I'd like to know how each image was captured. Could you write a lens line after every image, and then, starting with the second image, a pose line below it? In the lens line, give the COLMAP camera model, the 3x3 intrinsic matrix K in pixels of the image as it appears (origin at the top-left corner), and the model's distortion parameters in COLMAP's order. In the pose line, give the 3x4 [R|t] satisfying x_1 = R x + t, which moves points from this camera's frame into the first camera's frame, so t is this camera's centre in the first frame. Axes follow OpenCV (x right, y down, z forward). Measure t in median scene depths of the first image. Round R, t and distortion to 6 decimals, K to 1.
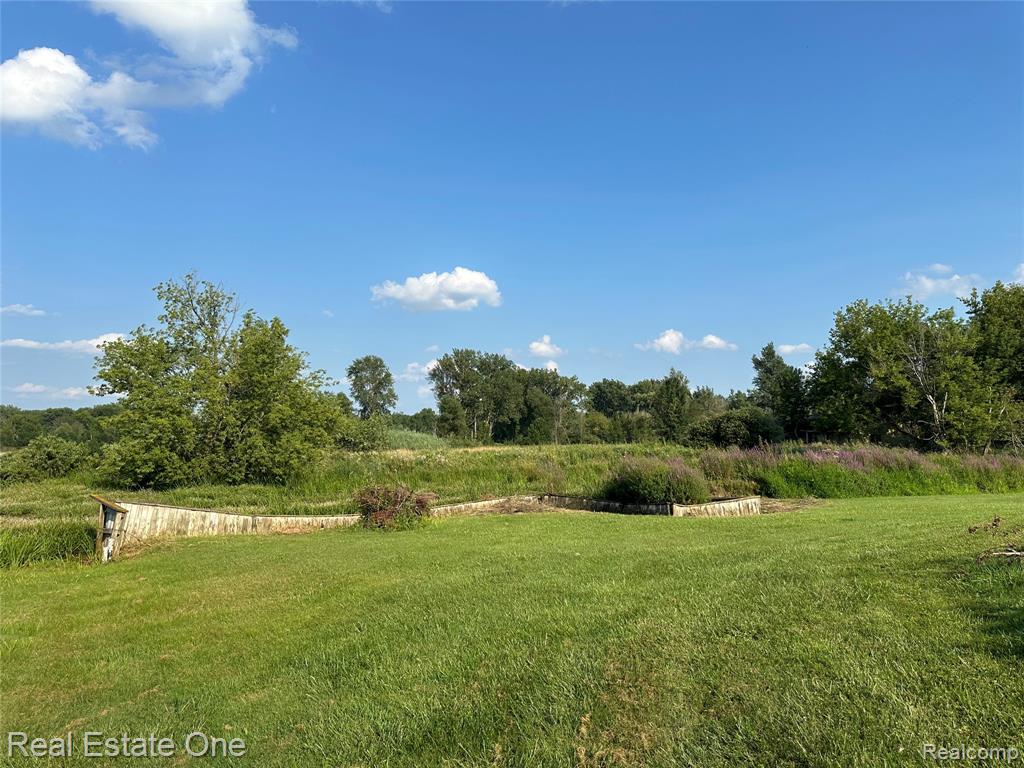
lens RADIAL K [[706.8, 0, 512.0], [0, 706.8, 384.0], [0, 0, 1]] dist [0.092725, -0.130536]
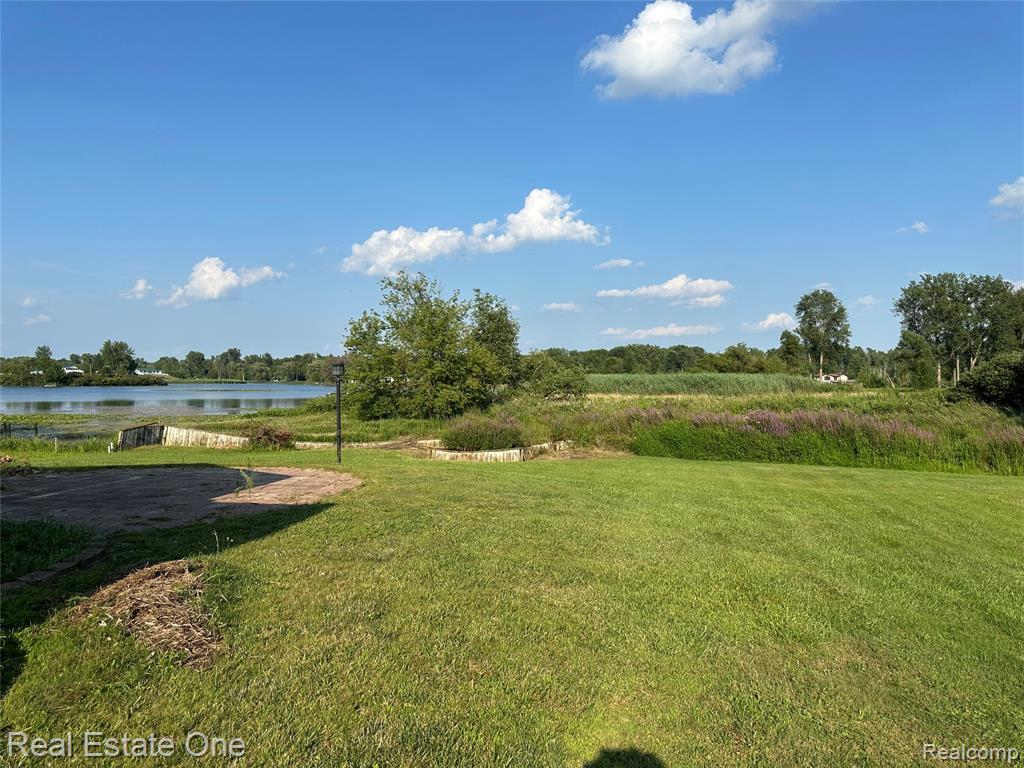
lens RADIAL K [[734.2, 0, 534.7], [0, 734.2, 374.1], [0, 0, 1]] dist [0.035916, -0.071545]
pose [[0.757750, 0.001582, -0.652544, 0.150012], [0.048186, 0.997131, 0.058372, -0.004340], [0.650764, -0.075675, 0.755500, 0.015092]]
